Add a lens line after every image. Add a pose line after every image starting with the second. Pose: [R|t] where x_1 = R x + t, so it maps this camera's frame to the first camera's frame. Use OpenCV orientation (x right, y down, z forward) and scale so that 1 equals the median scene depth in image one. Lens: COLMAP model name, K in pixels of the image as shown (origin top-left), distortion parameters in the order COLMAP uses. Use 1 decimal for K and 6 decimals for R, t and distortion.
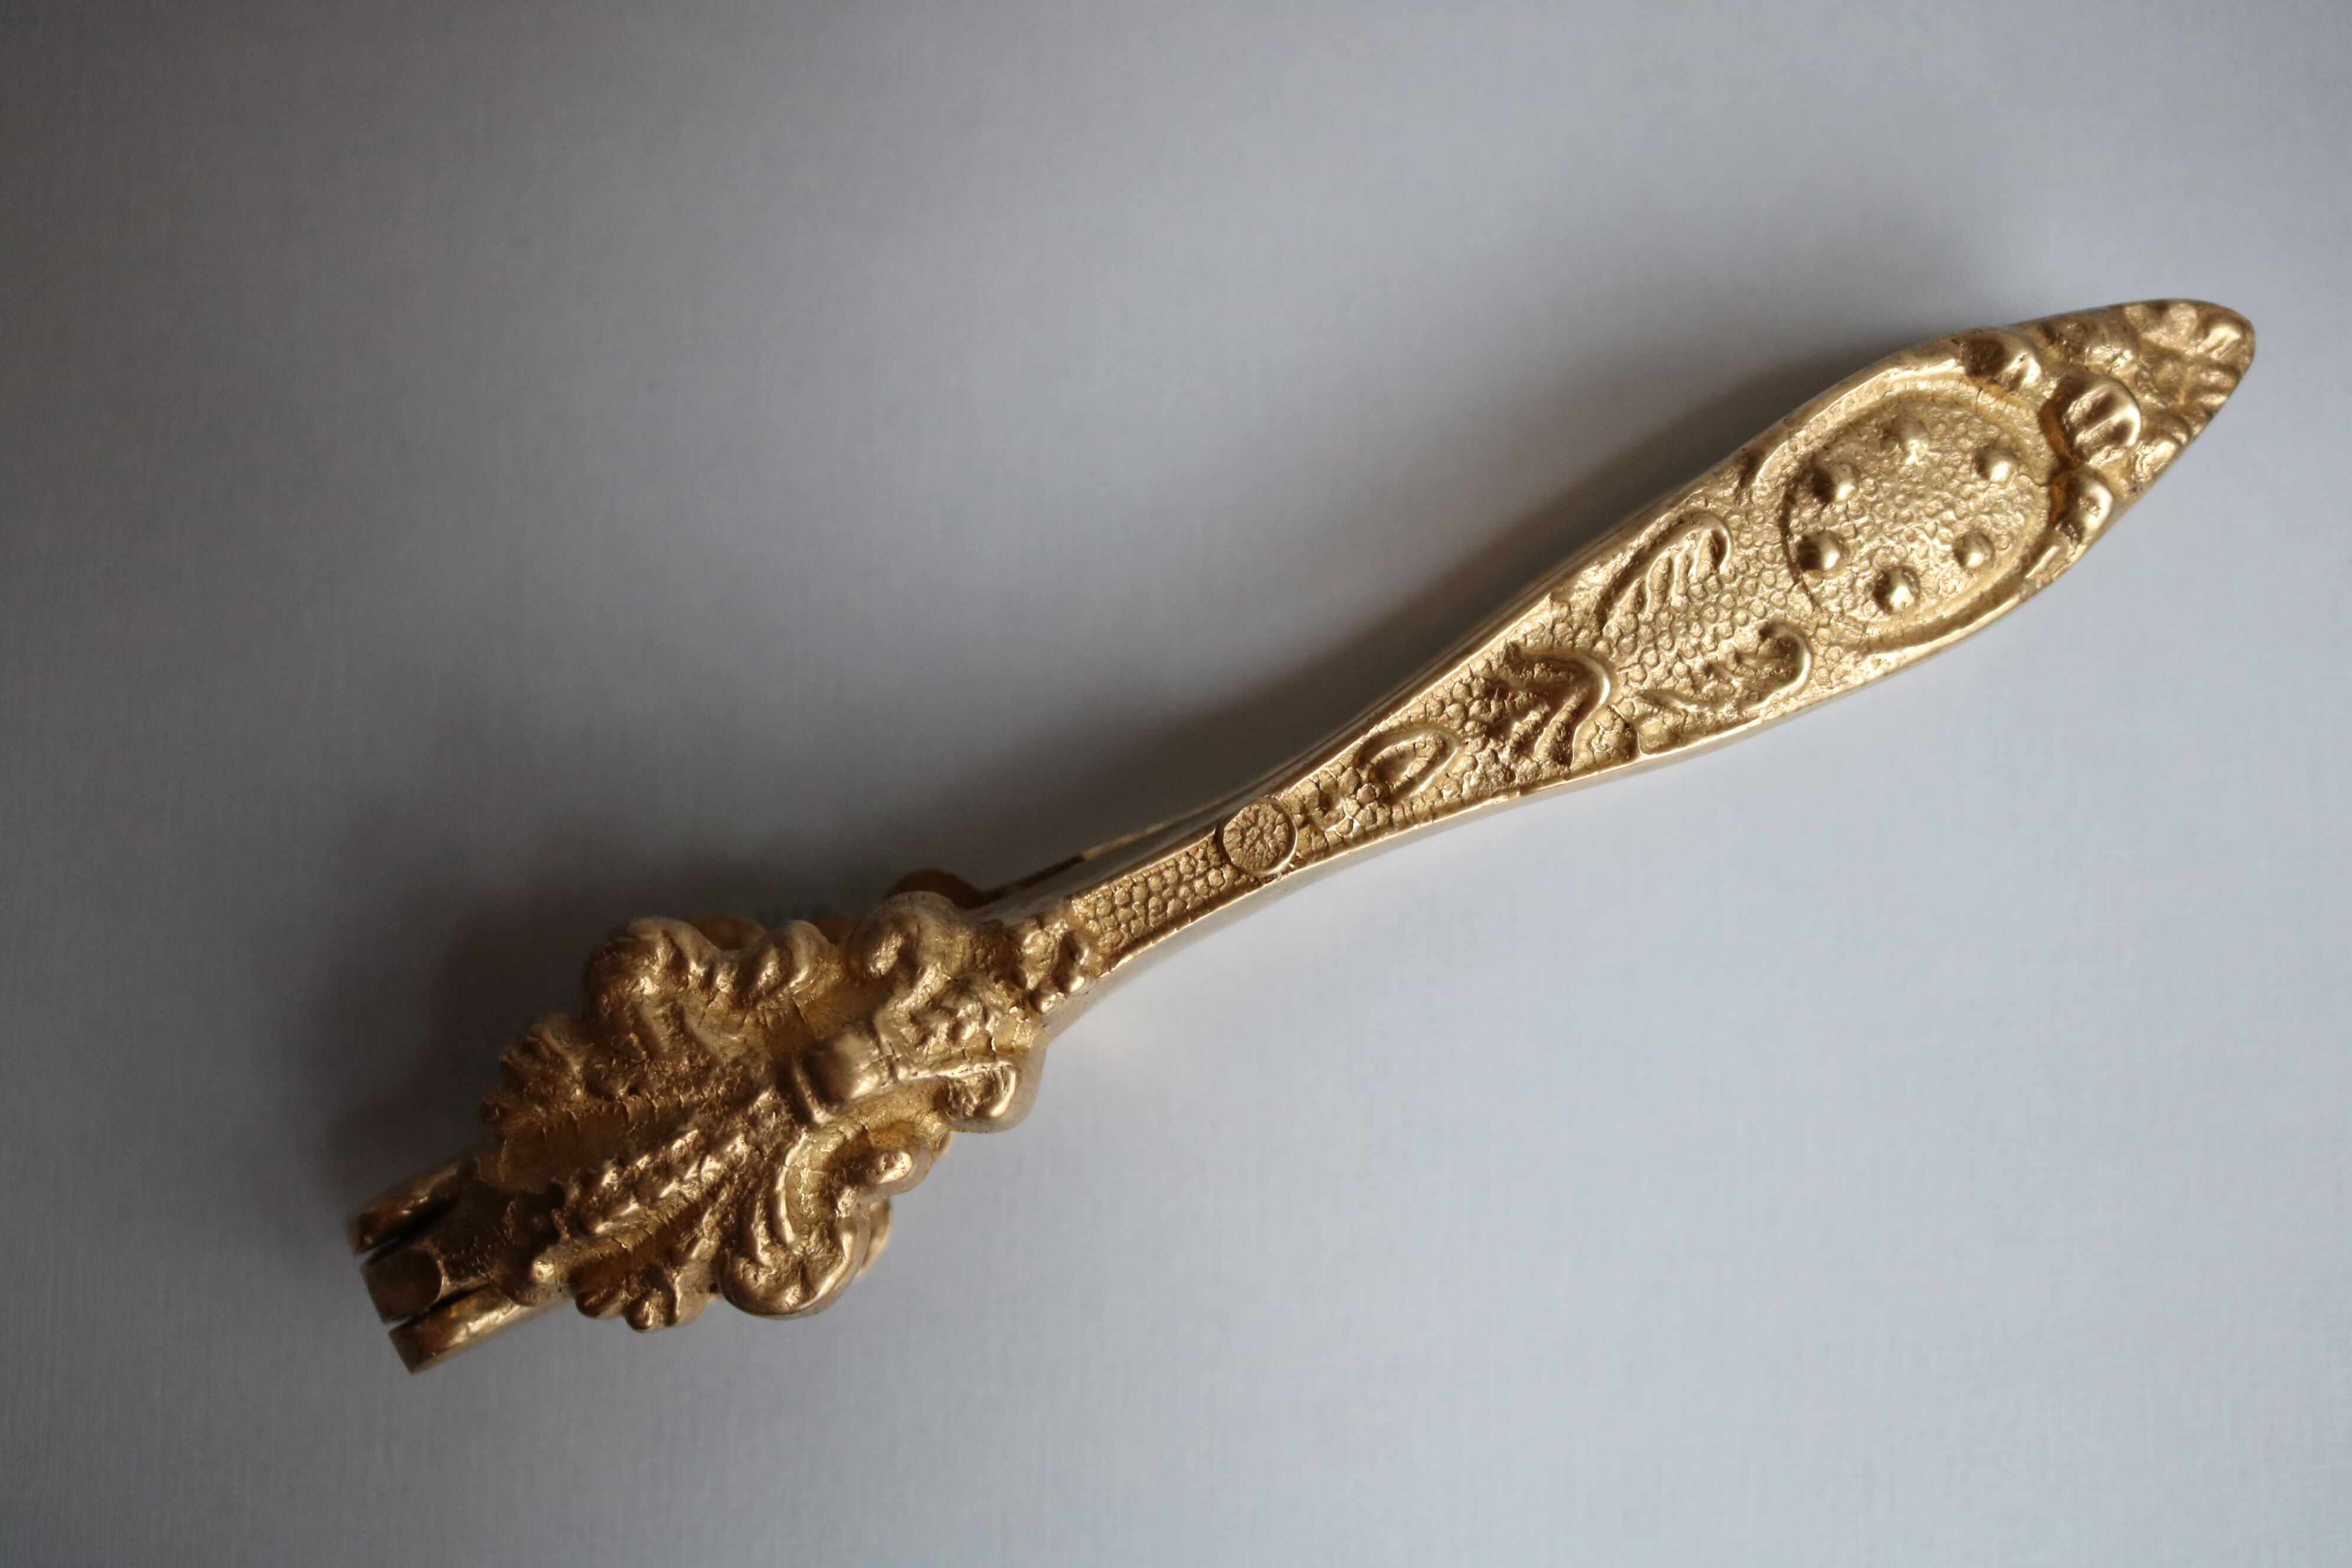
lens RADIAL K [[2440.7, 0, 1176.0], [0, 2440.7, 784.0], [0, 0, 1]] dist [-0.153271, 0.180614]
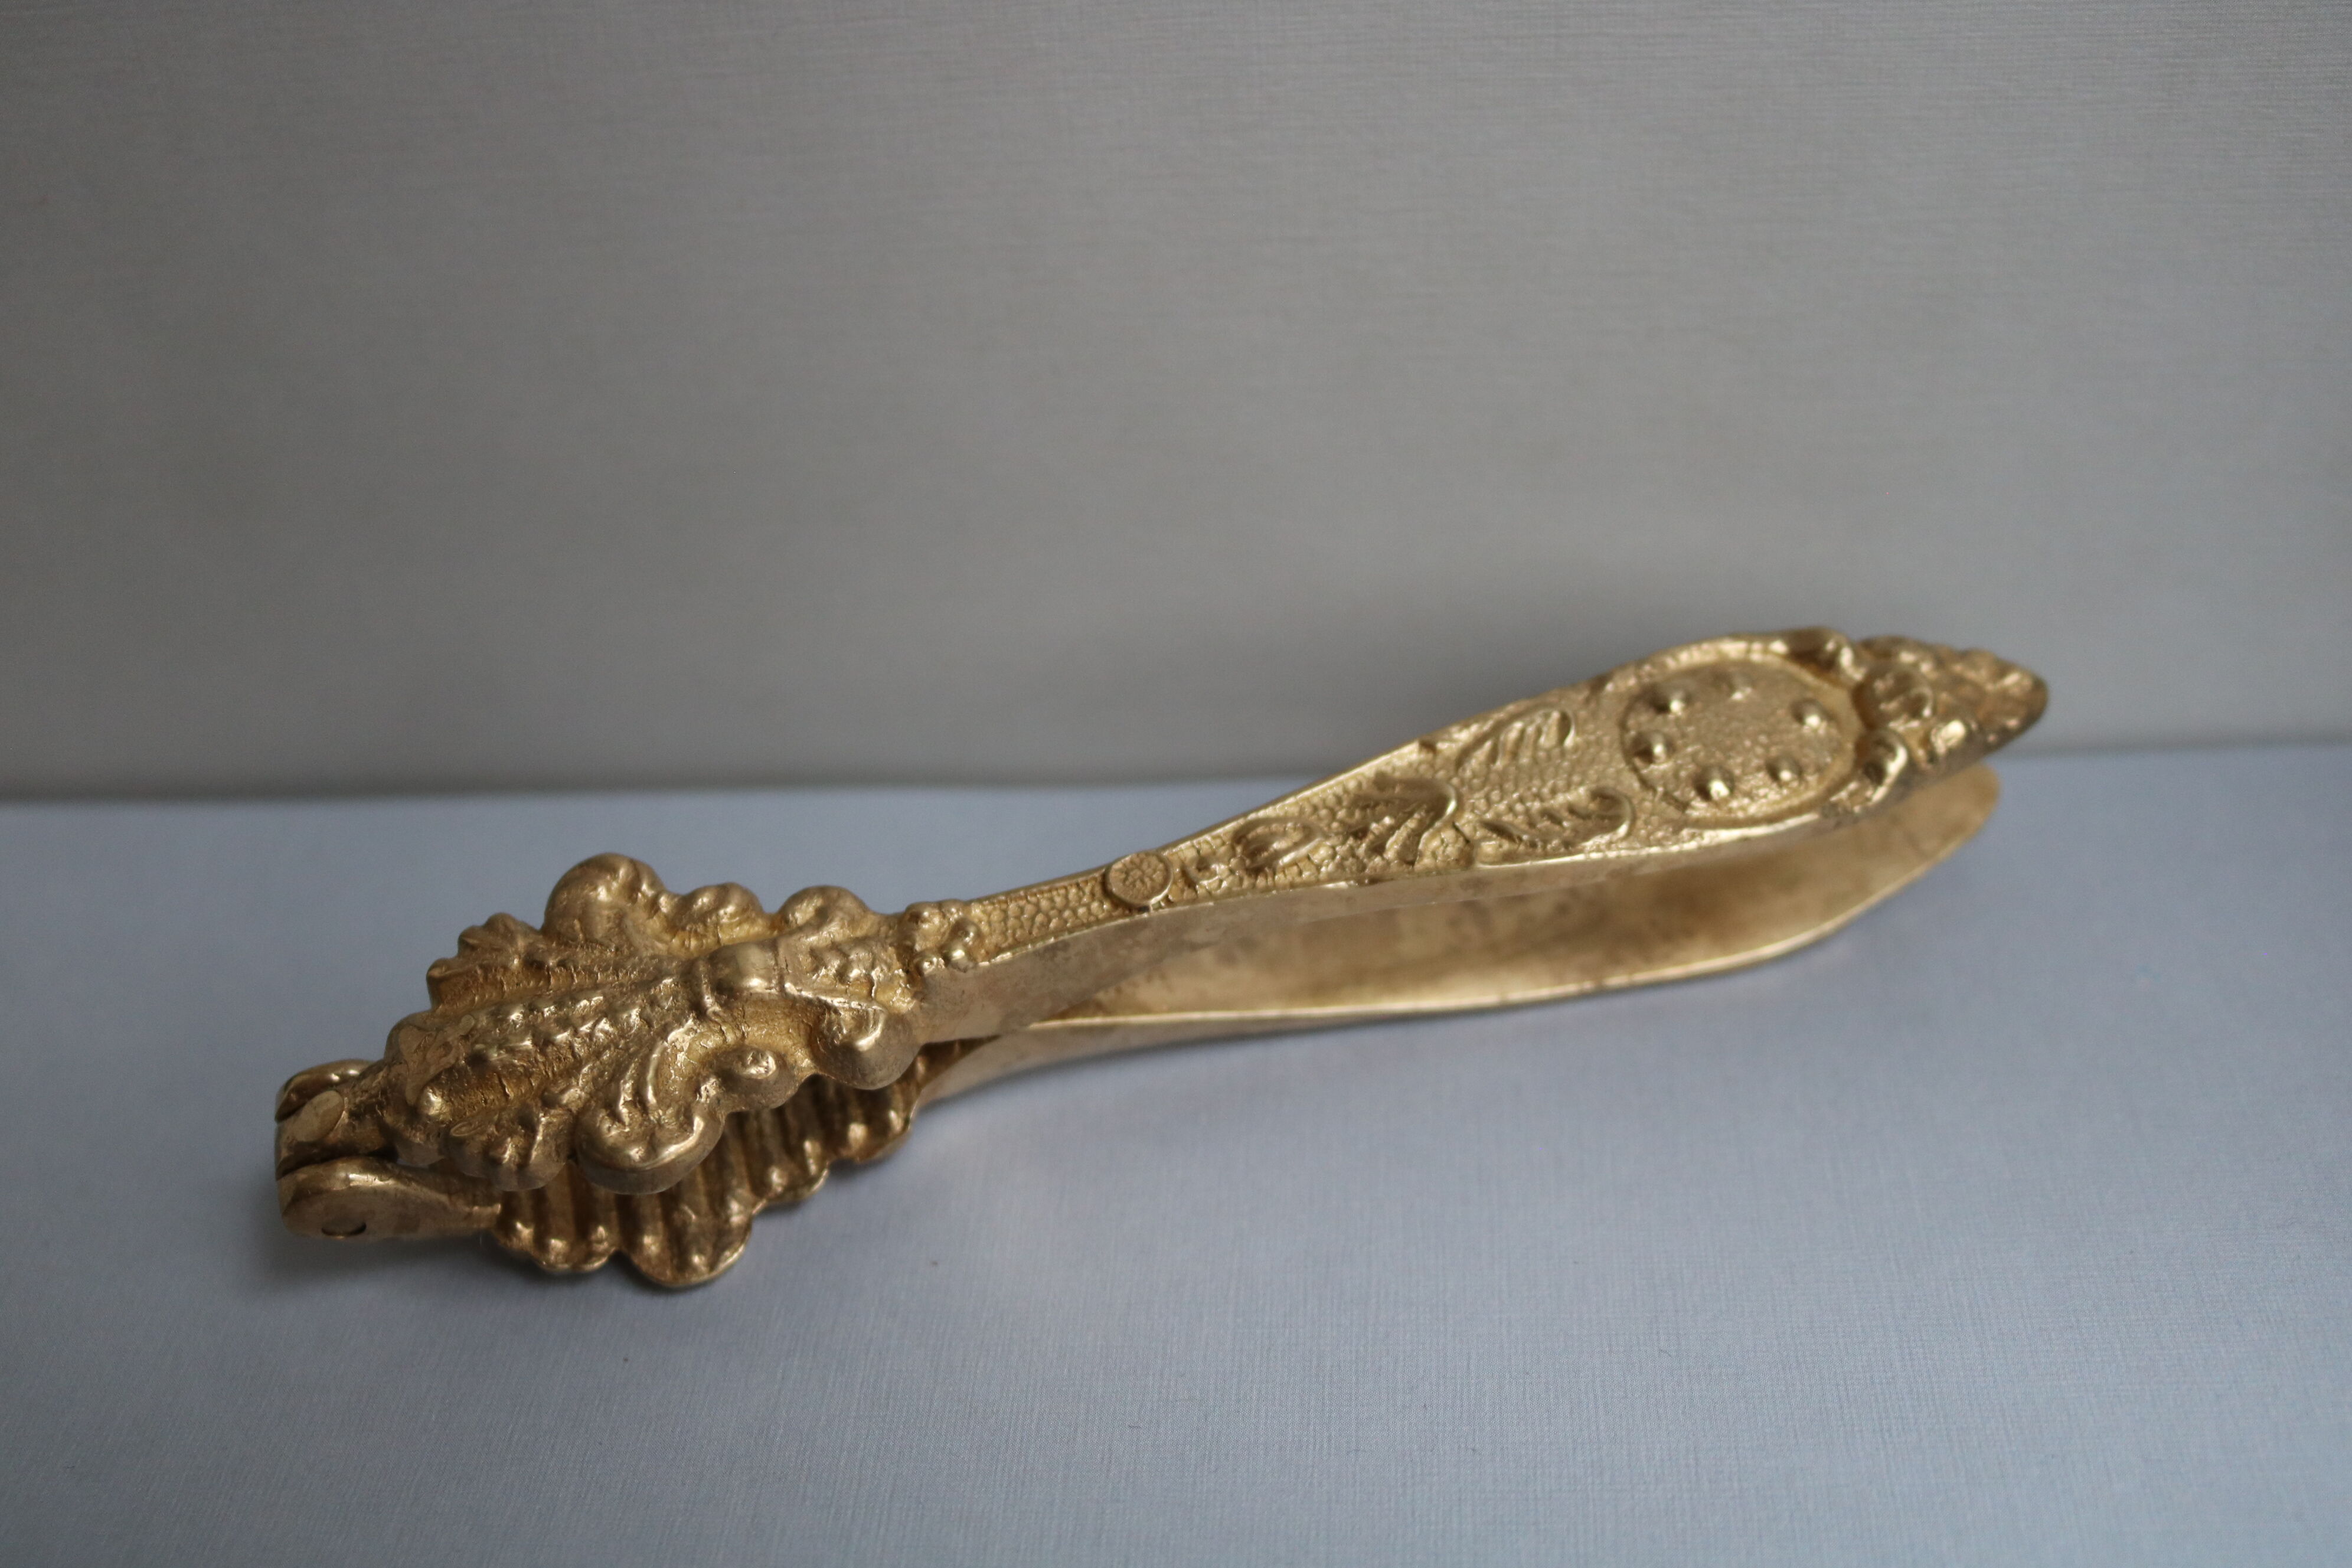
lens RADIAL K [[2440.7, 0, 1176.0], [0, 2440.7, 784.0], [0, 0, 1]] dist [-0.153271, 0.180614]
pose [[0.978716, 0.156181, -0.133124, 0.199799], [-0.203120, 0.829759, -0.519847, 0.589483], [0.029271, 0.535823, 0.843823, -0.007486]]
